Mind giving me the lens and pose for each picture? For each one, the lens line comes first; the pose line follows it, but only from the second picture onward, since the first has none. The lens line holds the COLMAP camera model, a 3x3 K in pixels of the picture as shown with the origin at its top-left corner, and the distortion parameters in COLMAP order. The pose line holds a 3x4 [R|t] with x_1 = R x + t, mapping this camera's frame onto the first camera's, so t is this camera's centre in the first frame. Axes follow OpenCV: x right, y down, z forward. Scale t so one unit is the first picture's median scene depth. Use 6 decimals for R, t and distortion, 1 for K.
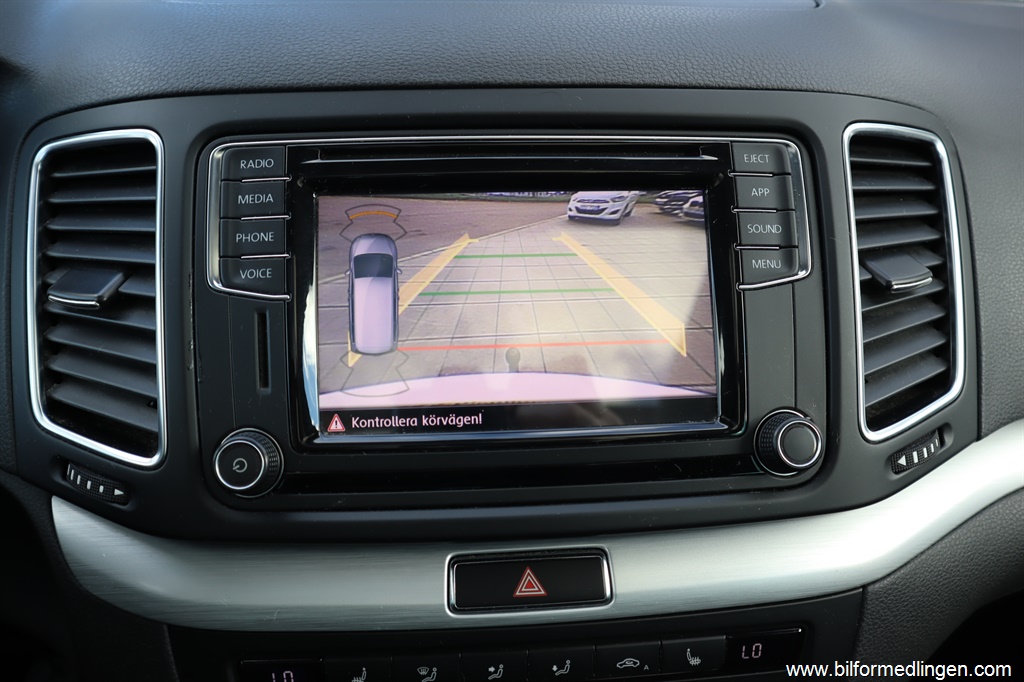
lens RADIAL K [[708.2, 0, 512.0], [0, 708.2, 341.0], [0, 0, 1]] dist [-0.129288, 0.081859]
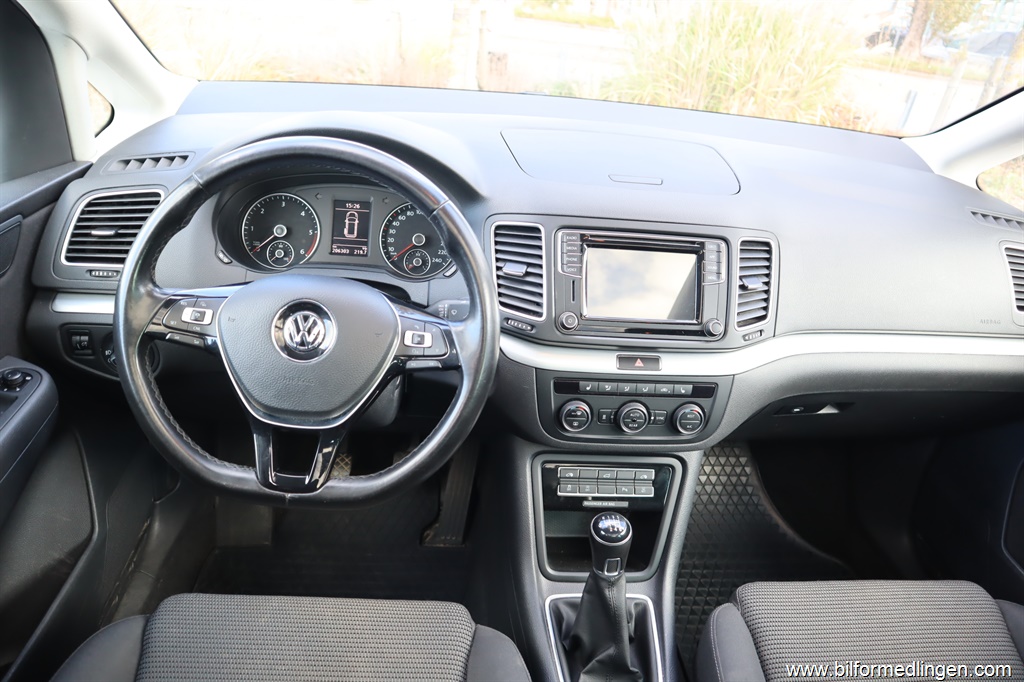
lens RADIAL K [[708.2, 0, 512.0], [0, 708.2, 341.0], [0, 0, 1]] dist [-0.129288, 0.081859]
pose [[0.996920, 0.072187, 0.030664, -0.720051], [-0.073407, 0.996470, 0.040739, 0.136522], [-0.027615, -0.042865, 0.998699, -2.498617]]
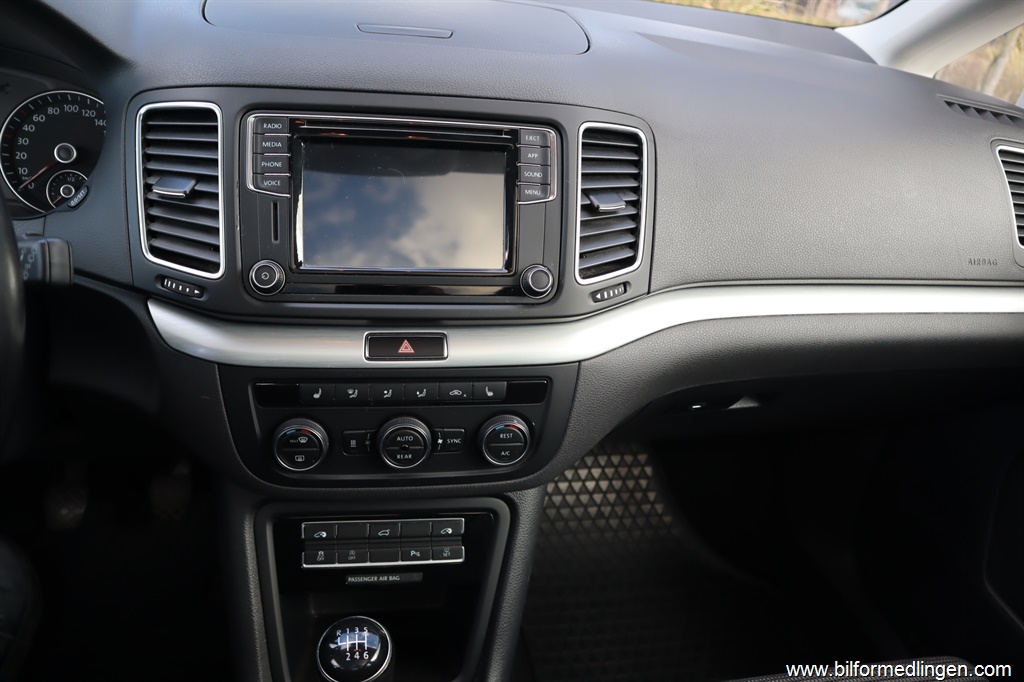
lens RADIAL K [[708.2, 0, 512.0], [0, 708.2, 341.0], [0, 0, 1]] dist [-0.129288, 0.081859]
pose [[0.991250, 0.033893, 0.127569, 0.065454], [-0.044026, 0.996023, 0.077465, 0.157646], [-0.124436, -0.082403, 0.988800, -1.007871]]
